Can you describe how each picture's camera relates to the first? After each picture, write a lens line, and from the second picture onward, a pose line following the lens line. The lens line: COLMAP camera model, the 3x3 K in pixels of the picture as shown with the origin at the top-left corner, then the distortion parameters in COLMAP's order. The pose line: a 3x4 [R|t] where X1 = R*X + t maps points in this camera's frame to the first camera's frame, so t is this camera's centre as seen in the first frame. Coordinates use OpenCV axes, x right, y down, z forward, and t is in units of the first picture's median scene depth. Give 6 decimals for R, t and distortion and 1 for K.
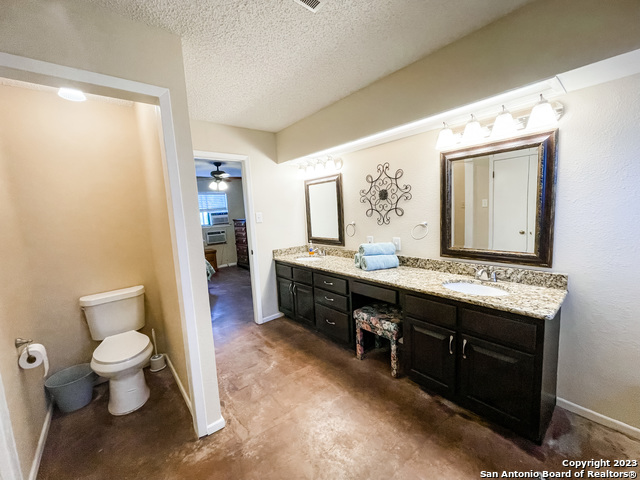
lens RADIAL K [[259.0, 0, 322.5], [0, 259.0, 240.1], [0, 0, 1]] dist [-0.000914, 0.000535]
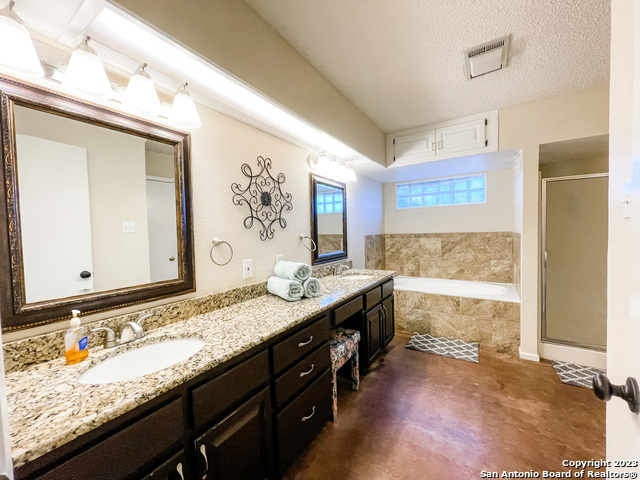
lens RADIAL K [[259.0, 0, 316.9], [0, 259.0, 239.8], [0, 0, 1]] dist [-0.000914, 0.000535]
pose [[-0.277971, 0.026908, 0.960212, -0.514282], [0.149231, 0.988681, 0.015495, -0.050571], [-0.948927, 0.147601, -0.278840, 1.098648]]
